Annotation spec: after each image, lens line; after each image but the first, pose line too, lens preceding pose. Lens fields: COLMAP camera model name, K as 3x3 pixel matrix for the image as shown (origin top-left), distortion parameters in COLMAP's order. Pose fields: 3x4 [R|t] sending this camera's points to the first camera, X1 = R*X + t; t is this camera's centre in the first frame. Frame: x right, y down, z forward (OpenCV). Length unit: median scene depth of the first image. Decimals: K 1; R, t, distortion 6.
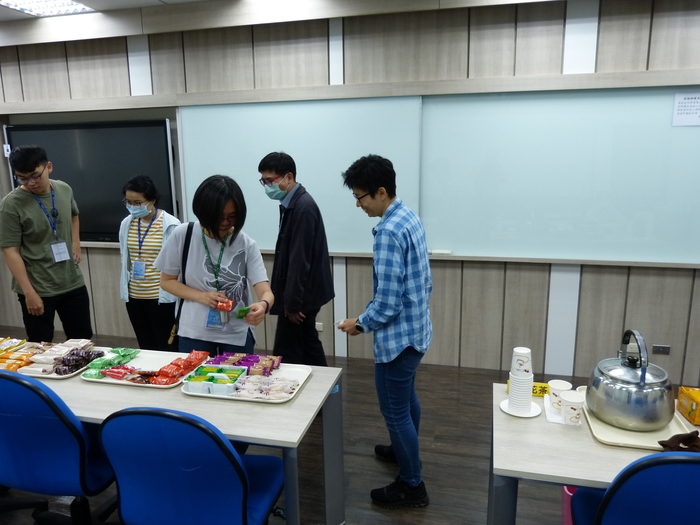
lens RADIAL K [[521.5, 0, 352.7], [0, 521.5, 263.2], [0, 0, 1]] dist [-0.043546, 0.037572]
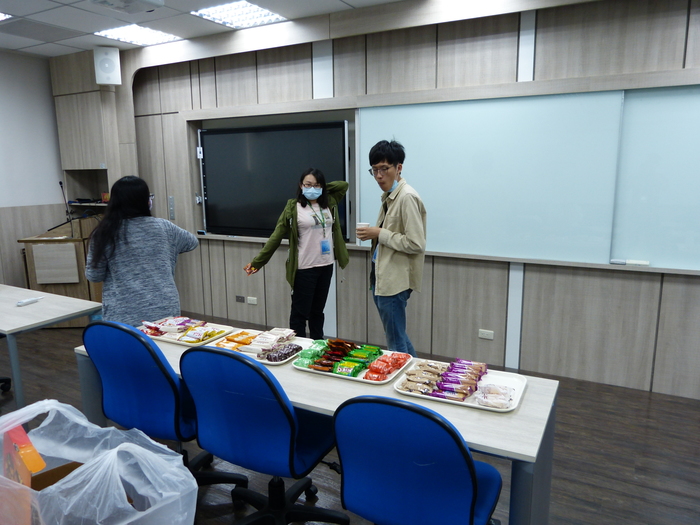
lens RADIAL K [[522.1, 0, 352.8], [0, 522.1, 265.1], [0, 0, 1]] dist [-0.042468, 0.035951]
pose [[0.968717, 0.047415, -0.243597, -0.093113], [-0.049796, 0.998753, -0.003620, 0.010793], [0.243121, 0.015637, 0.969870, 0.011039]]
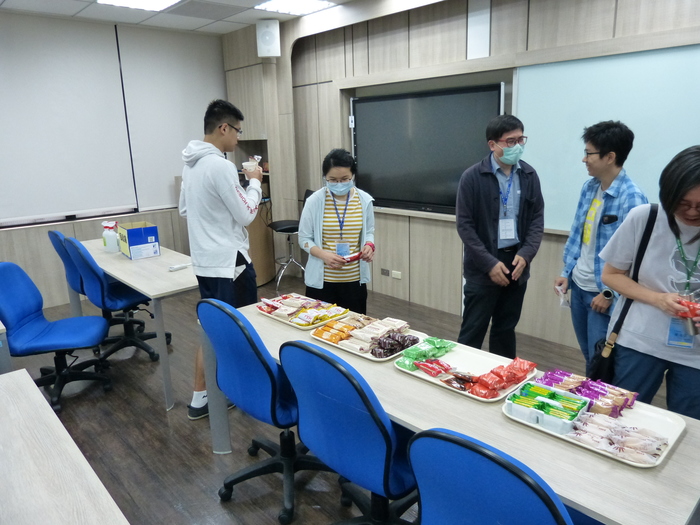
lens RADIAL K [[521.5, 0, 352.7], [0, 521.5, 263.2], [0, 0, 1]] dist [-0.043546, 0.037572]
pose [[0.835861, 0.118007, -0.536107, -0.061017], [-0.087749, 0.992785, 0.081719, -0.016516], [0.541882, -0.021263, 0.840185, 0.098739]]
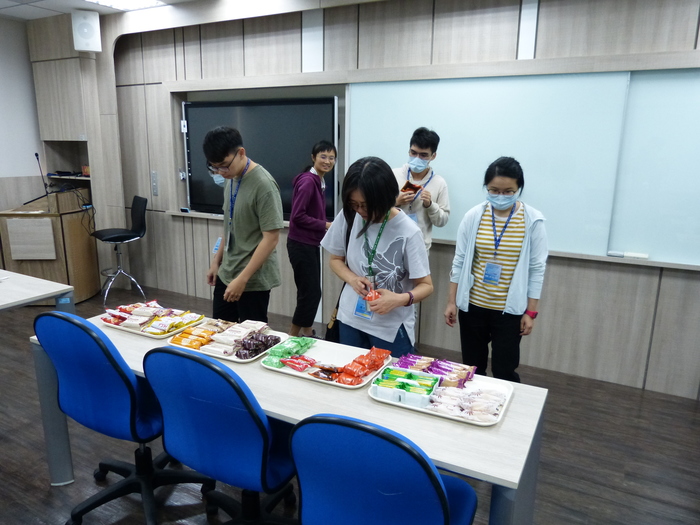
lens RADIAL K [[521.5, 0, 352.7], [0, 521.5, 263.2], [0, 0, 1]] dist [-0.043546, 0.037572]
pose [[0.968931, 0.080286, -0.233937, -0.085989], [-0.073559, 0.996591, 0.037353, -0.006535], [0.236138, -0.018984, 0.971534, 0.063405]]
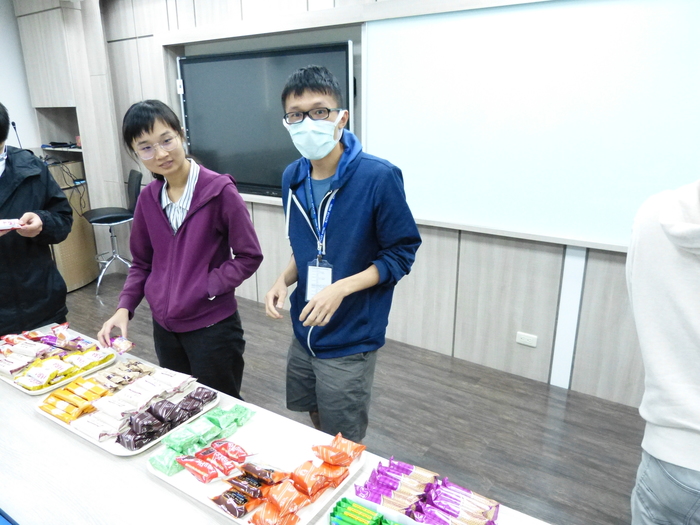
lens RADIAL K [[521.5, 0, 352.7], [0, 521.5, 263.2], [0, 0, 1]] dist [-0.043546, 0.037572]
pose [[0.936989, 0.106568, -0.332708, -0.078900], [-0.074002, 0.991272, 0.109100, -0.045854], [0.341431, -0.077604, 0.936698, 0.308169]]
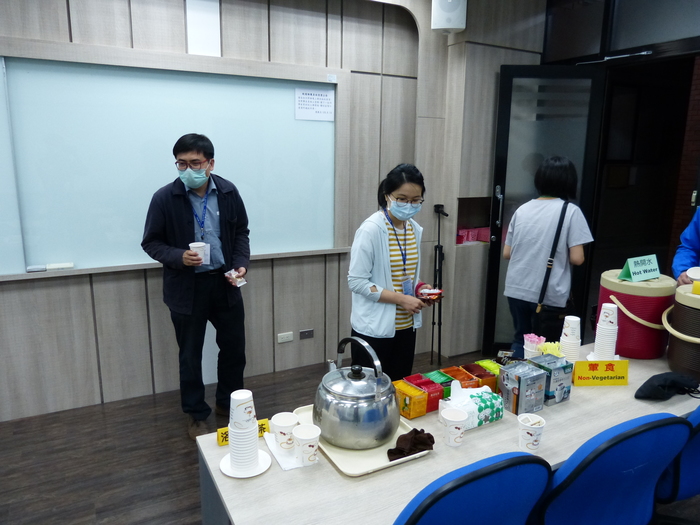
lens RADIAL K [[521.5, 0, 352.7], [0, 521.5, 263.2], [0, 0, 1]] dist [-0.043546, 0.037572]
pose [[0.735143, -0.115981, 0.667917, -0.022818], [0.106716, 0.992771, 0.054933, -0.022795], [-0.669460, 0.030894, 0.742206, 0.144855]]
